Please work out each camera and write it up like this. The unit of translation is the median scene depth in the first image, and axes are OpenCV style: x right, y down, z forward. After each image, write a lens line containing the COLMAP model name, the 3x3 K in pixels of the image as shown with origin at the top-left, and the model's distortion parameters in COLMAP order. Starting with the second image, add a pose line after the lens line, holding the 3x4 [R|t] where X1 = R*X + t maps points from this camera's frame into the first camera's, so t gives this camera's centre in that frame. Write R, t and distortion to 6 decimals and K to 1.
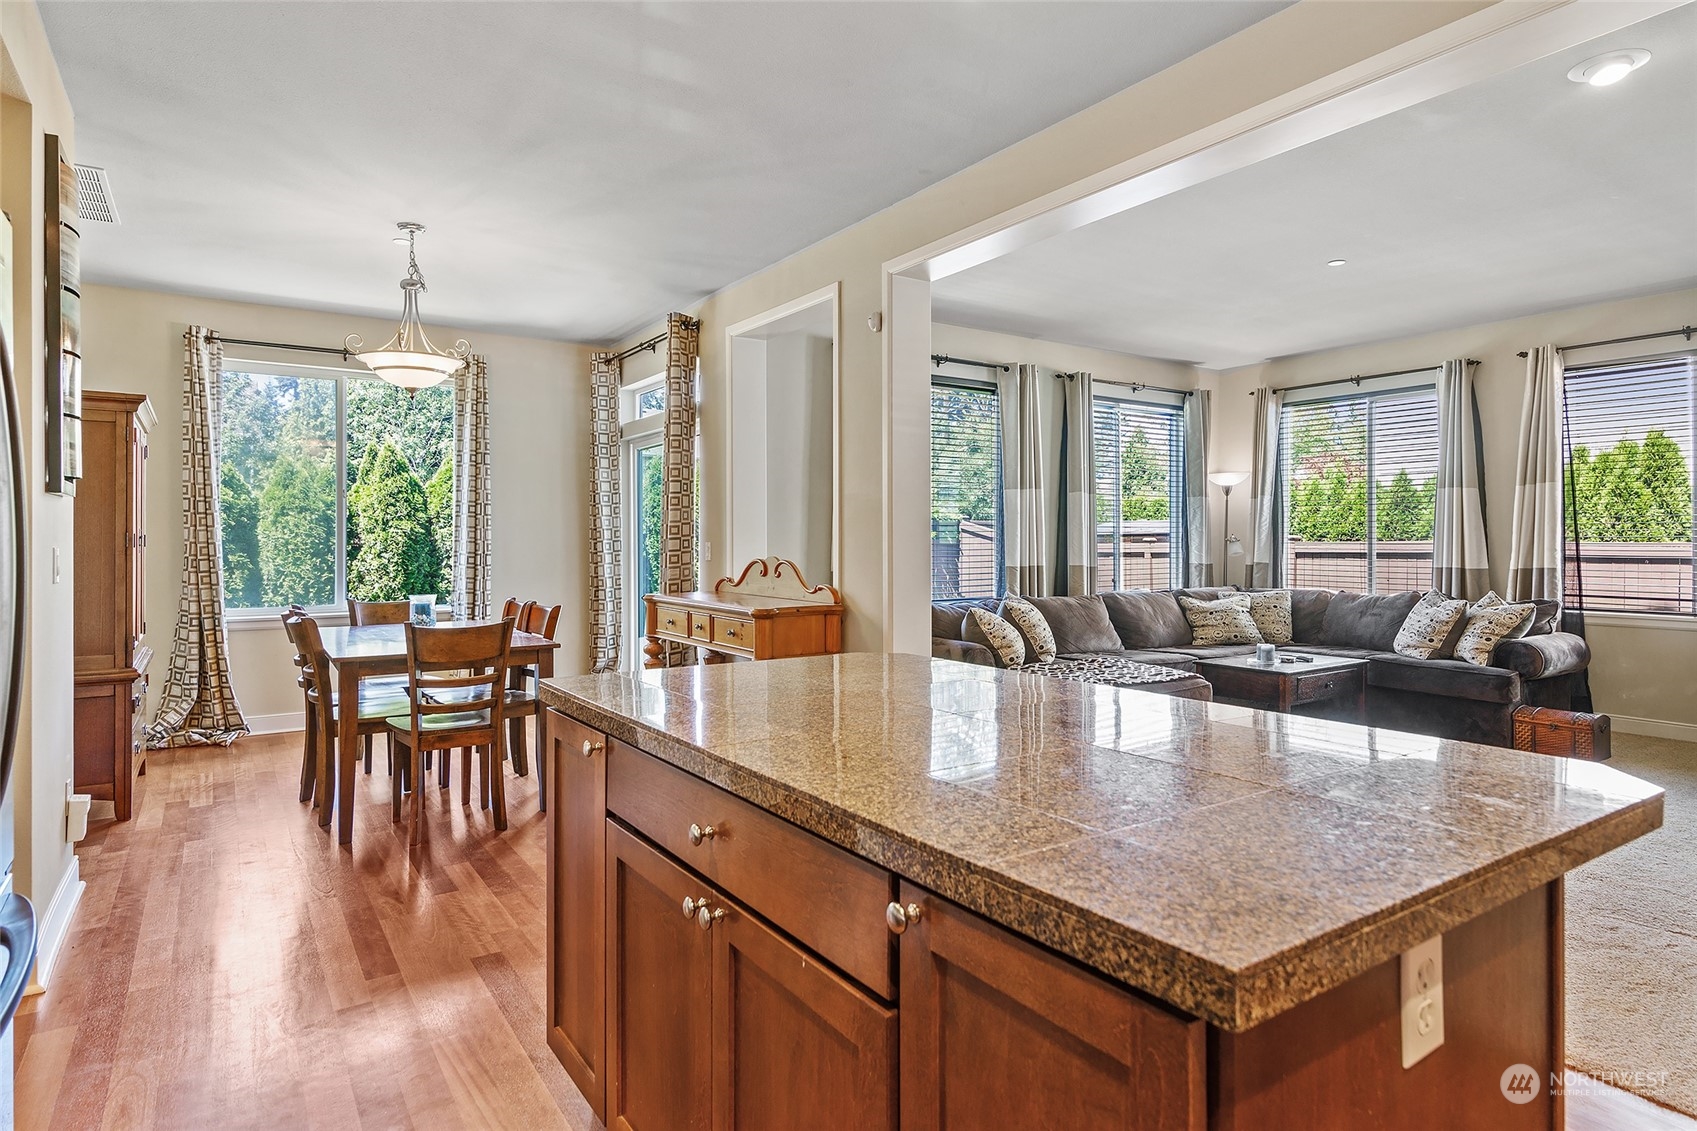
lens RADIAL K [[923.6, 0, 864.7], [0, 923.6, 543.1], [0, 0, 1]] dist [-0.001683, -0.001507]
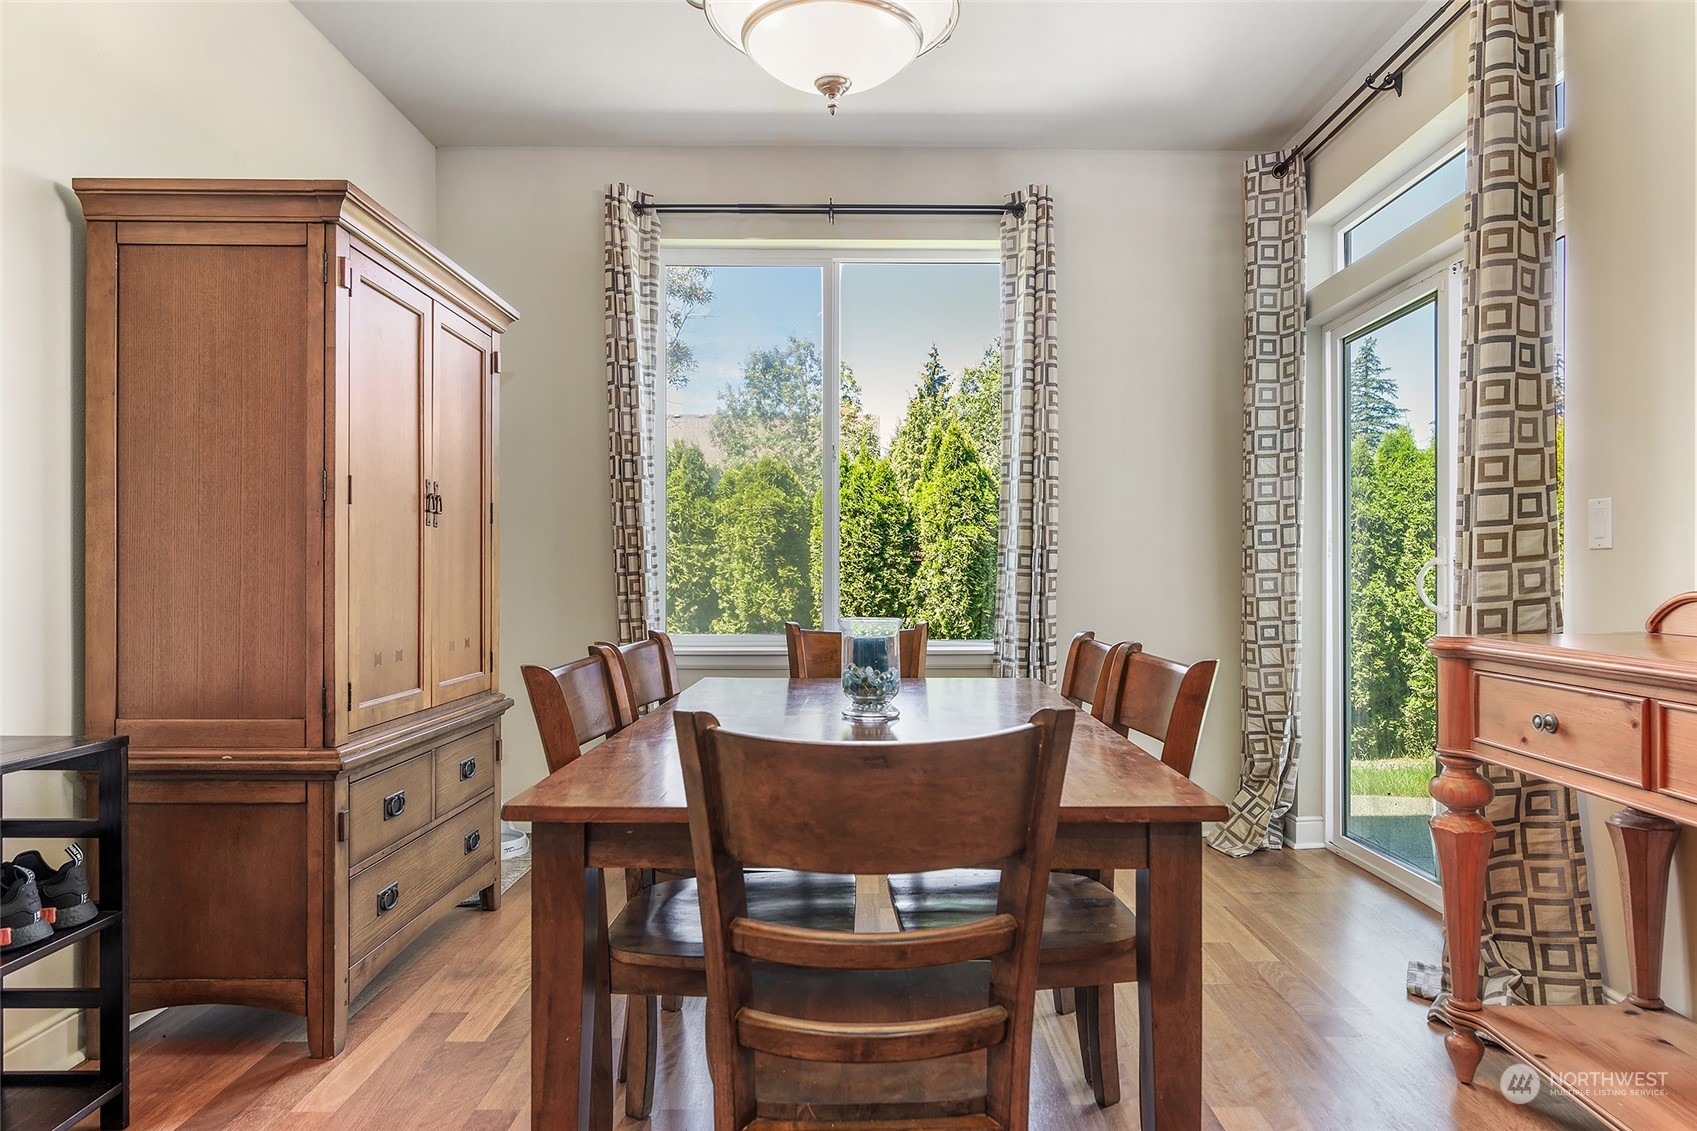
lens RADIAL K [[1034.5, 0, 885.6], [0, 1034.5, 573.0], [0, 0, 1]] dist [0.002562, 0.000171]
pose [[0.834626, 0.002390, -0.550812, -0.153214], [-0.003186, 0.999995, -0.000488, 0.025470], [0.550808, 0.002162, 0.834629, 0.430387]]
